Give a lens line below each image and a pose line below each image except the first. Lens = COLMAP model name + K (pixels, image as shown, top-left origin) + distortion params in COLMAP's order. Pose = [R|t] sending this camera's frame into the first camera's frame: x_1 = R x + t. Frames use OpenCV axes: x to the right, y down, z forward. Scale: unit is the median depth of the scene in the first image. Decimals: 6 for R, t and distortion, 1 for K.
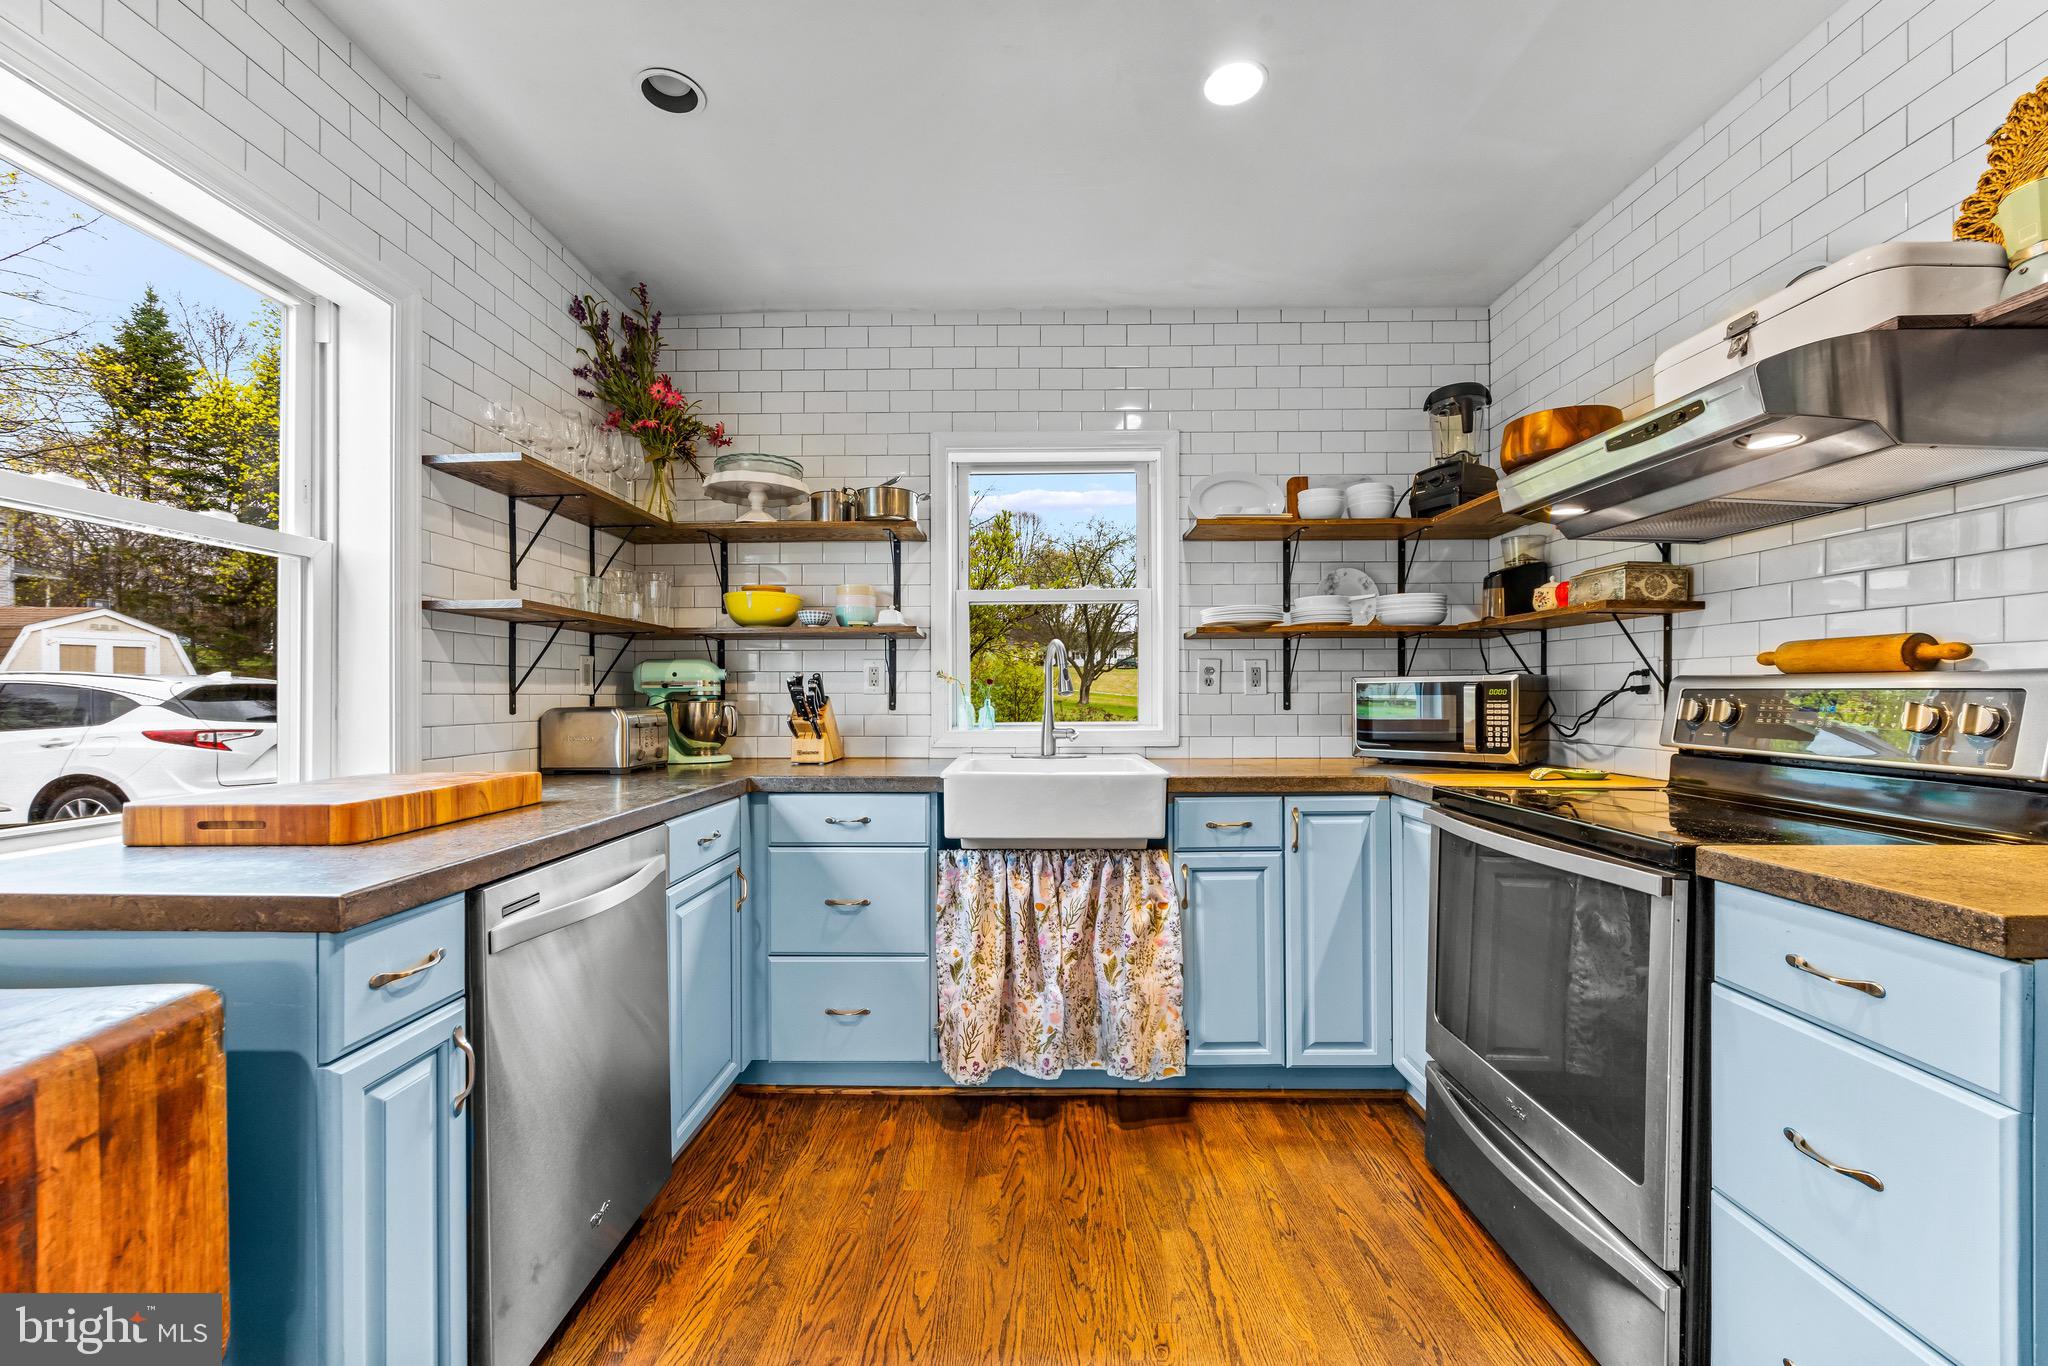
lens RADIAL K [[823.8, 0, 1022.7], [0, 823.8, 692.8], [0, 0, 1]] dist [-0.002202, -0.000401]
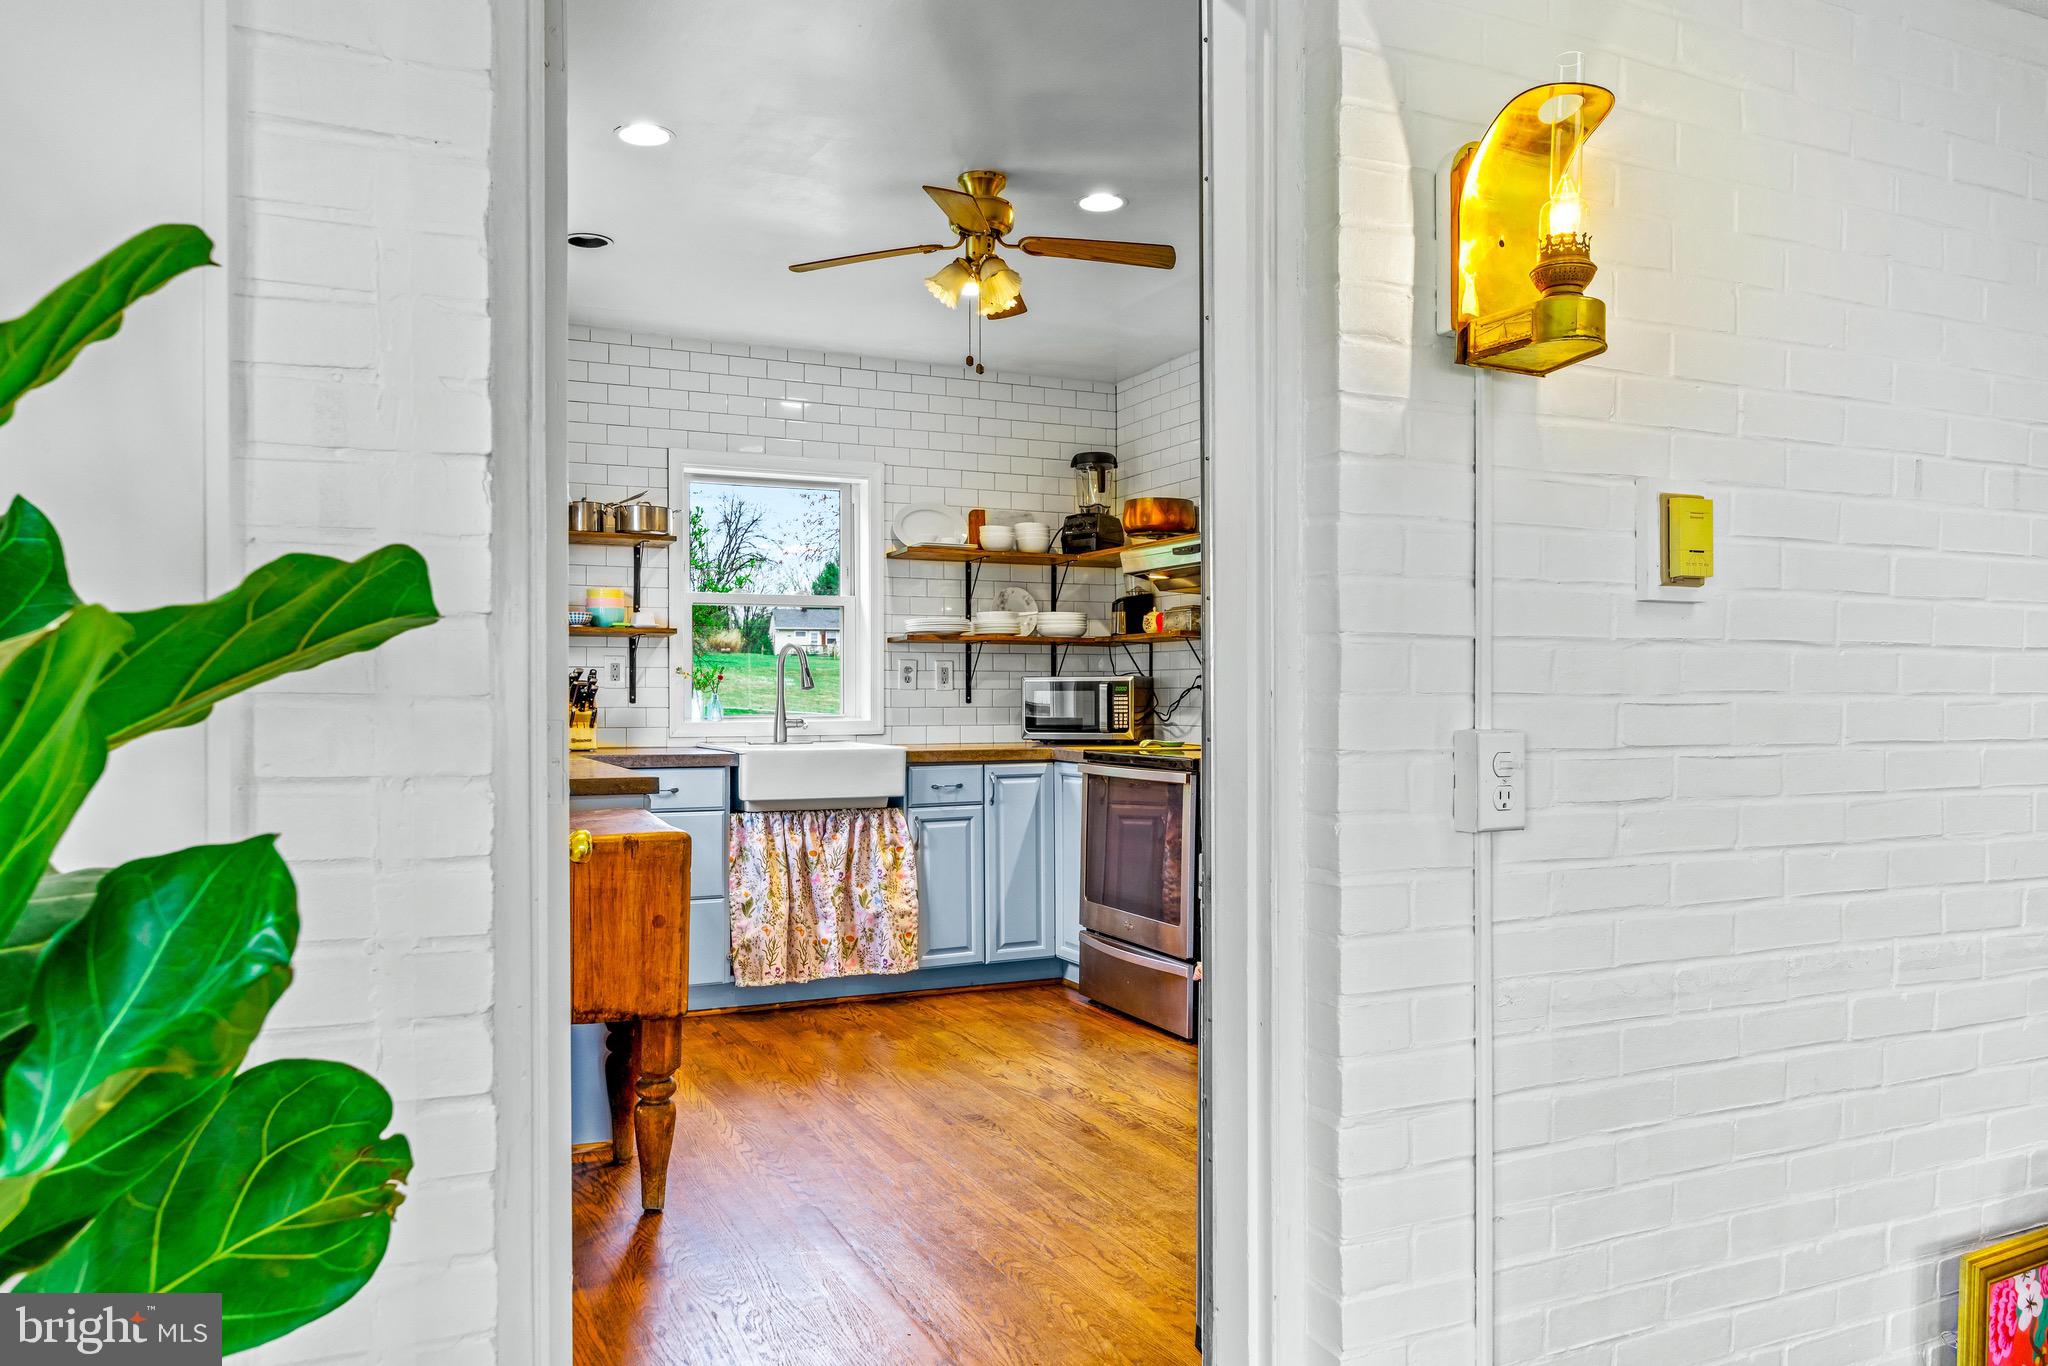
lens RADIAL K [[1446.3, 0, 1024.0], [0, 1446.3, 683.0], [0, 0, 1]] dist [0.000505, 0.000112]
pose [[0.898181, 0.006506, 0.439578, -0.663981], [-0.003347, 0.999963, -0.007961, 0.009555], [-0.439613, 0.005680, 0.898169, -1.157544]]
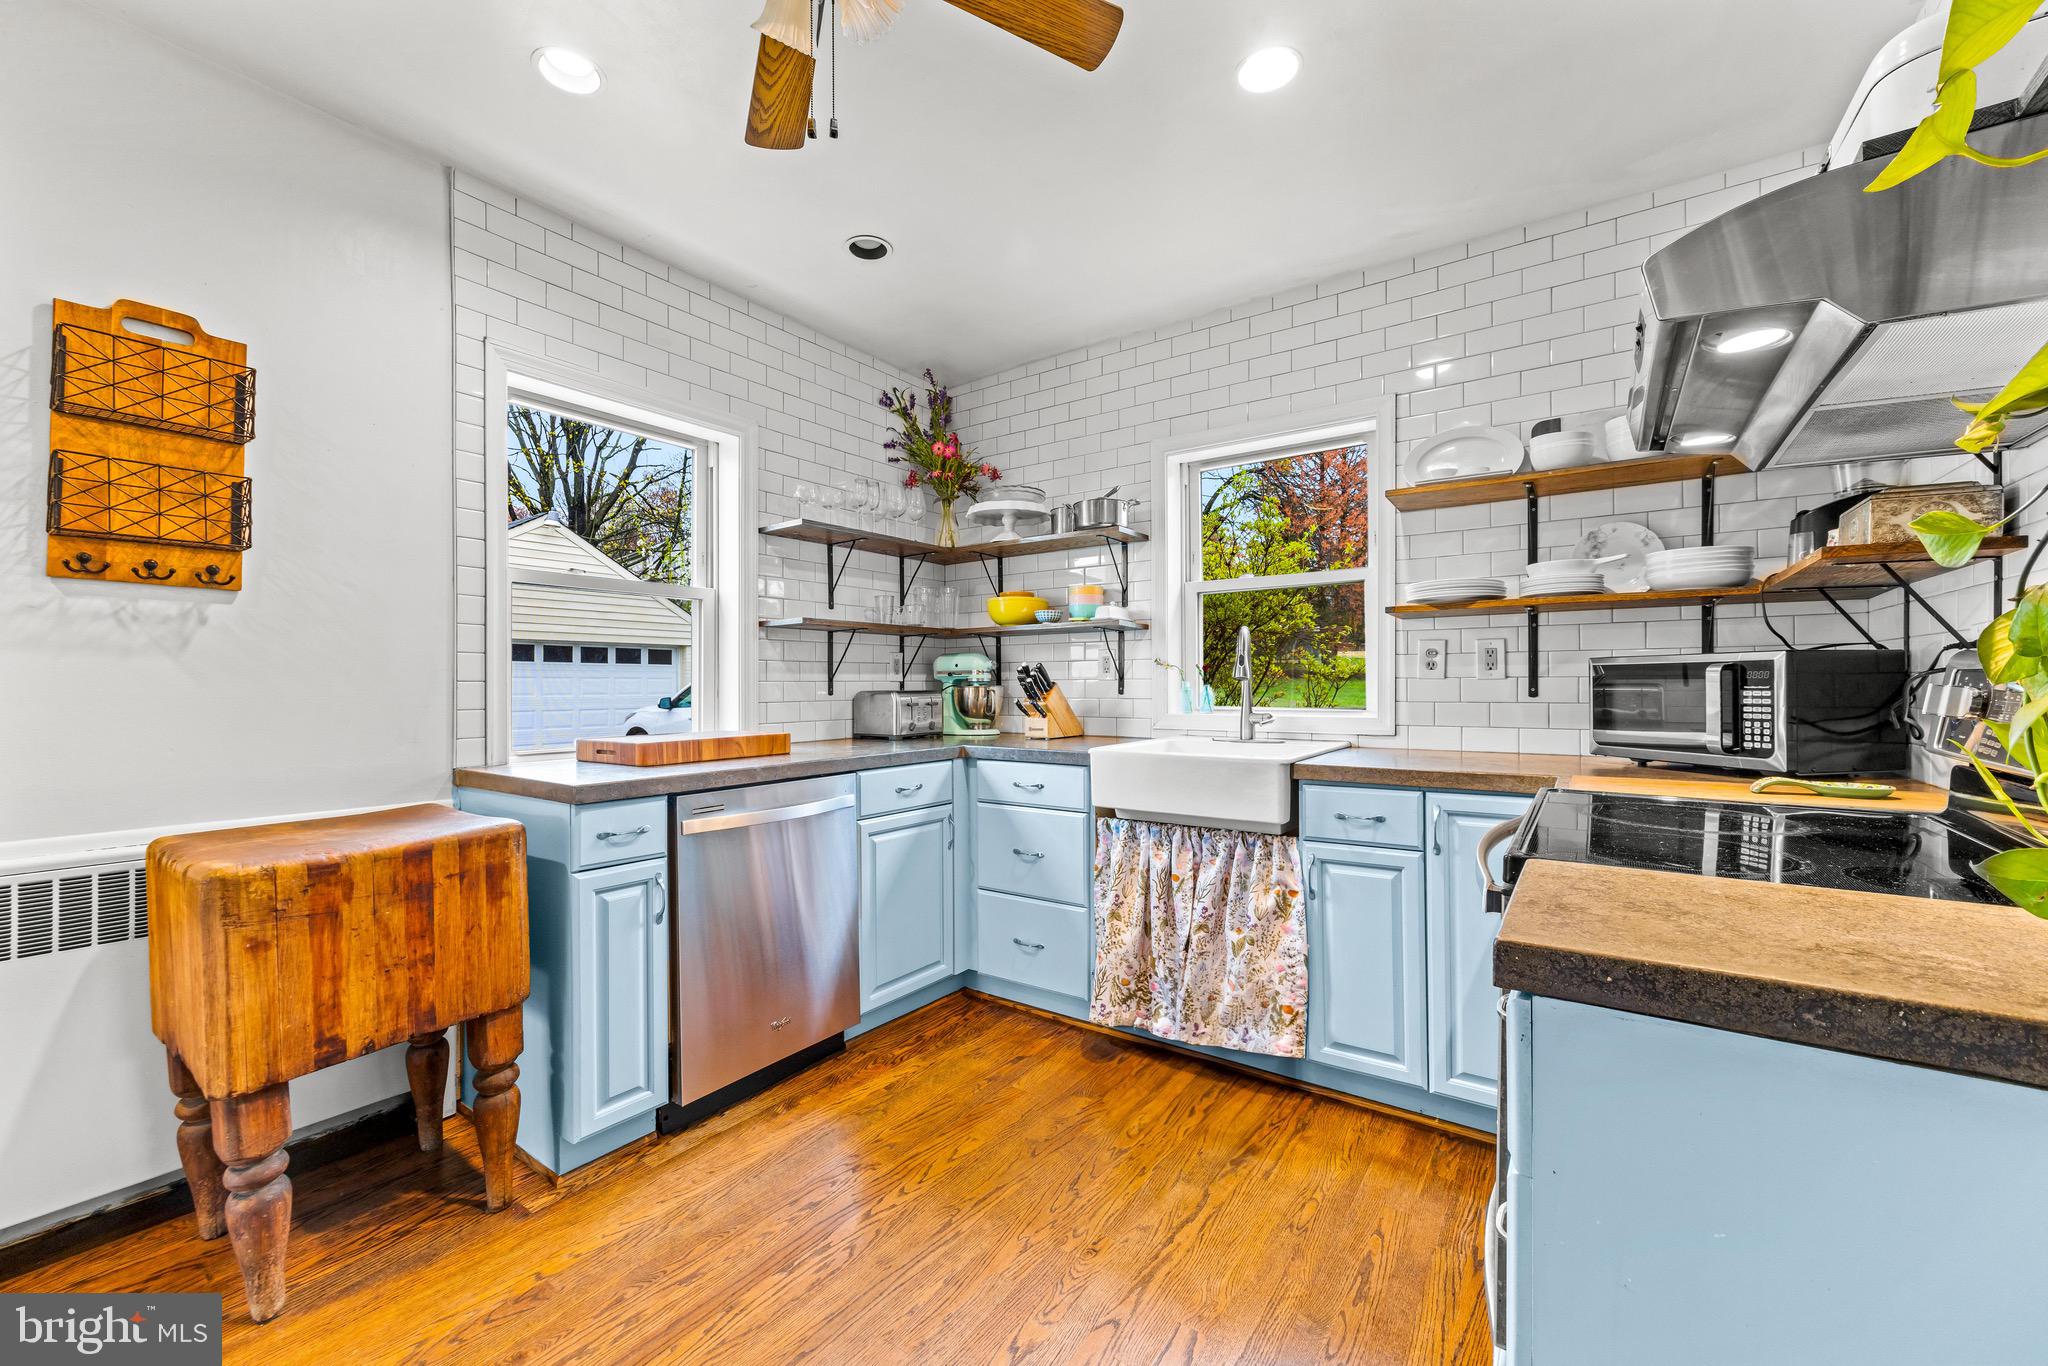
lens RADIAL K [[823.4, 0, 1017.8], [0, 823.4, 675.7], [0, 0, 1]] dist [-0.001136, -0.000148]
pose [[0.821223, -0.006309, -0.570573, 0.458448], [0.004677, 0.999980, -0.004325, -0.000177], [0.570588, 0.000883, 0.821236, 0.000149]]
